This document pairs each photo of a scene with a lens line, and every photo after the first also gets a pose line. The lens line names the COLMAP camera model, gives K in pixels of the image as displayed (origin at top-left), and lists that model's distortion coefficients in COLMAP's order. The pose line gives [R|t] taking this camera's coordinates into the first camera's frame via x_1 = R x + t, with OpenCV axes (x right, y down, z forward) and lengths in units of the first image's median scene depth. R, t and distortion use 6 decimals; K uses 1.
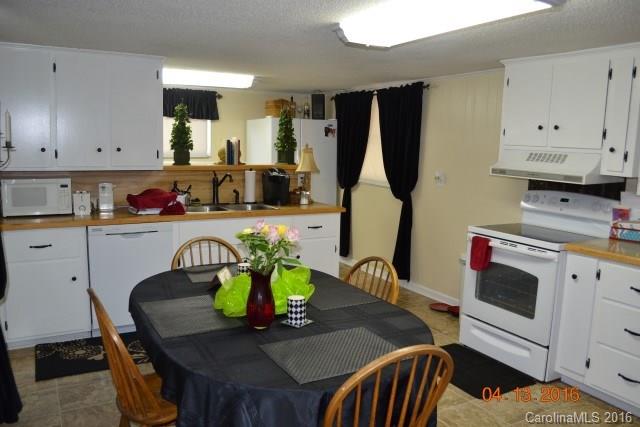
lens RADIAL K [[513.0, 0, 319.2], [0, 513.0, 213.7], [0, 0, 1]] dist [-0.080924, 0.007770]
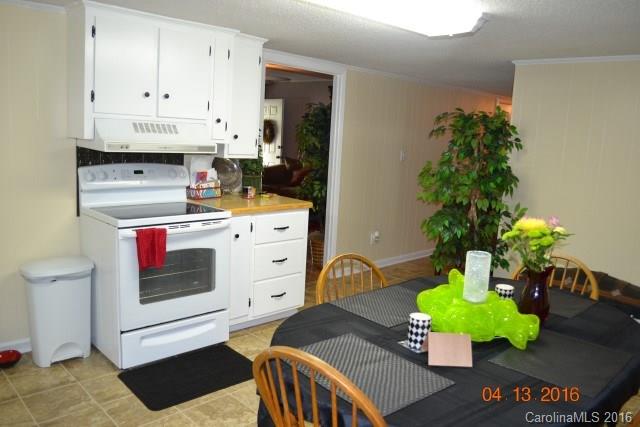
lens RADIAL K [[513.0, 0, 320.5], [0, 513.0, 216.6], [0, 0, 1]] dist [-0.080924, 0.007770]
pose [[-0.239369, -0.200122, 0.950081, -0.553843], [0.074439, 0.971865, 0.223465, -0.143270], [-0.968071, 0.124213, -0.217738, 0.958023]]
